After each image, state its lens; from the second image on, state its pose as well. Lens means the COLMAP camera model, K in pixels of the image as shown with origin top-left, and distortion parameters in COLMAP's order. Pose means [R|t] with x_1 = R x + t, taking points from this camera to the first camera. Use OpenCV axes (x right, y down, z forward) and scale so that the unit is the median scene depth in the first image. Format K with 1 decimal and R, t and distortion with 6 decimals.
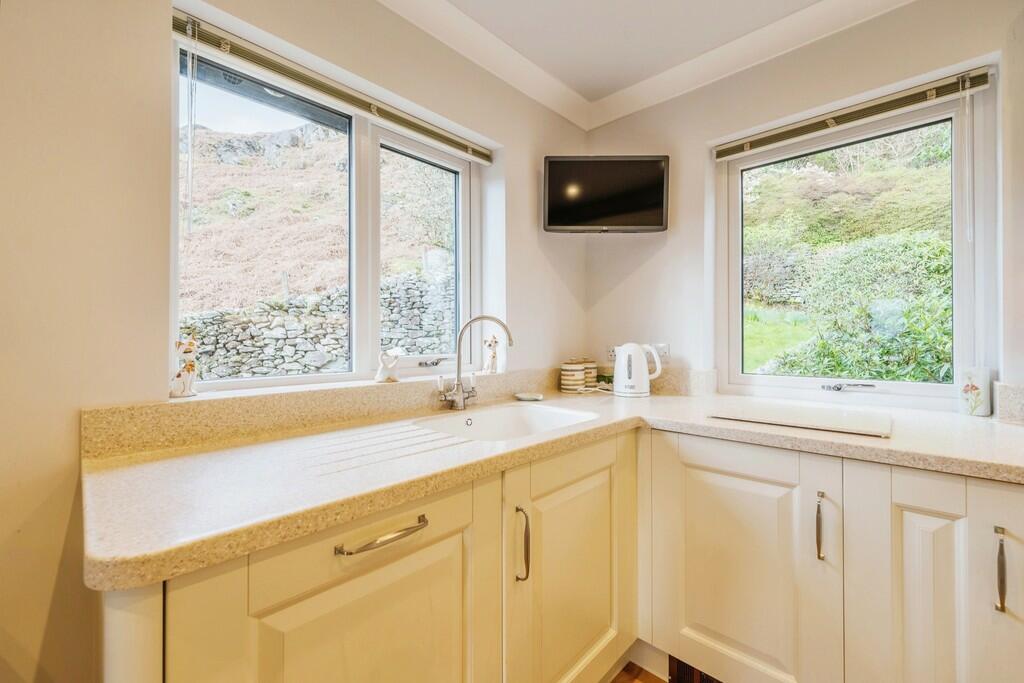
lens RADIAL K [[422.0, 0, 508.6], [0, 422.0, 334.0], [0, 0, 1]] dist [-0.001279, -0.000112]
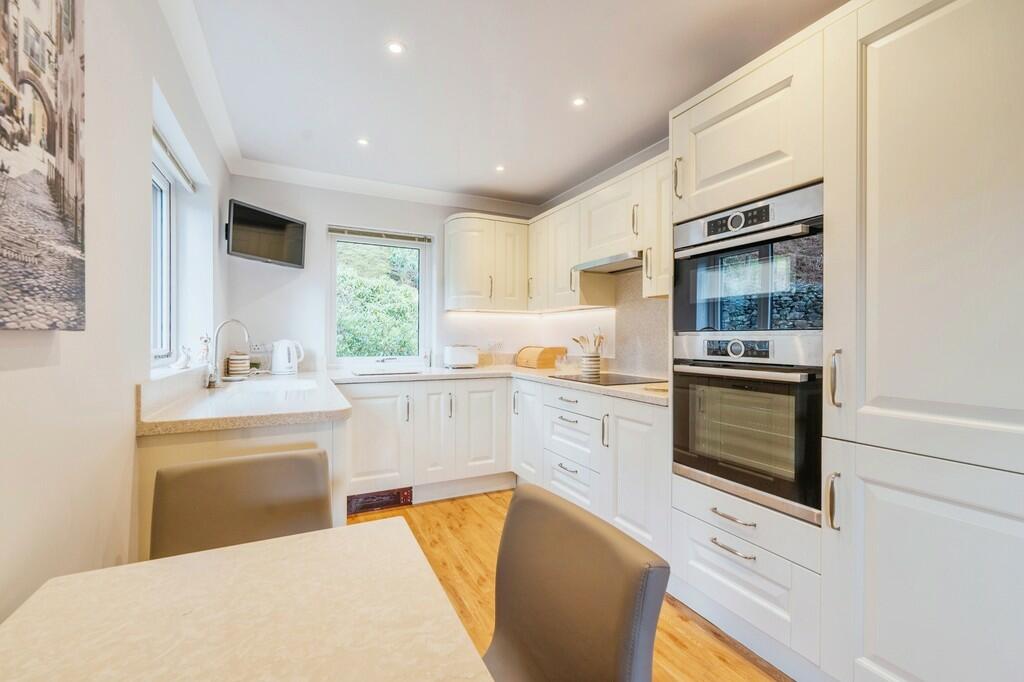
lens RADIAL K [[425.2, 0, 512.0], [0, 425.2, 341.0], [0, 0, 1]] dist [-0.000548, -0.000311]
pose [[0.336342, 0.000263, 0.941740, -1.069474], [-0.015432, 0.999867, 0.005233, 0.006721], [-0.941613, -0.016293, 0.336302, -0.349690]]
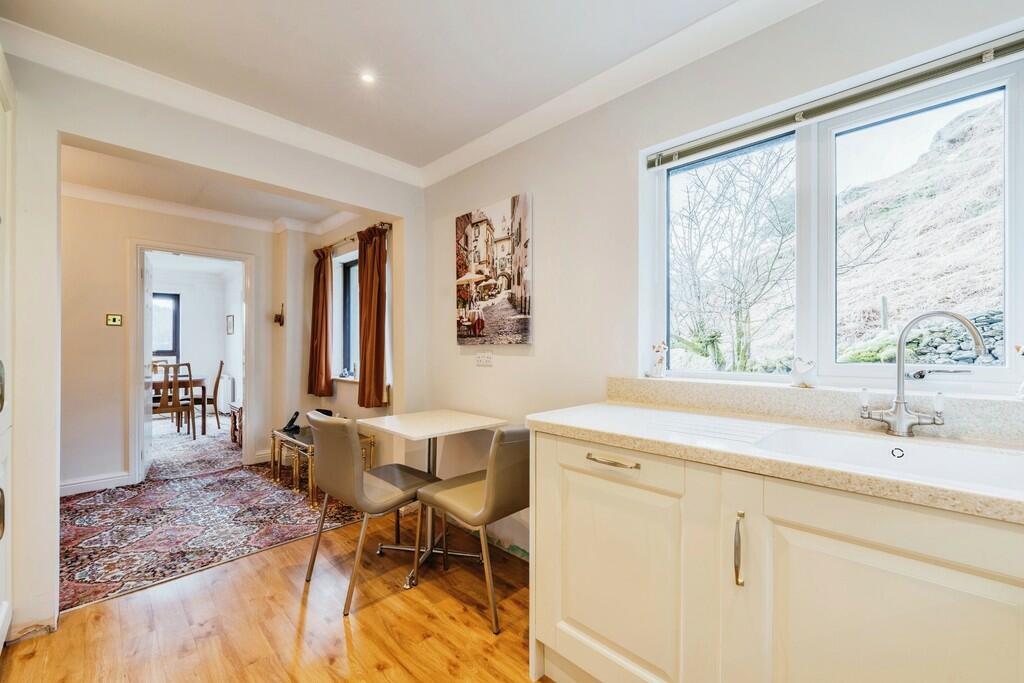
lens RADIAL K [[415.4, 0, 512.0], [0, 415.4, 341.5], [0, 0, 1]] dist [-0.001607, -0.000201]
pose [[-0.012647, -0.003660, -0.999913, 0.685684], [0.011243, 0.999930, -0.003802, 0.001338], [0.999857, -0.011290, -0.012605, 0.318584]]
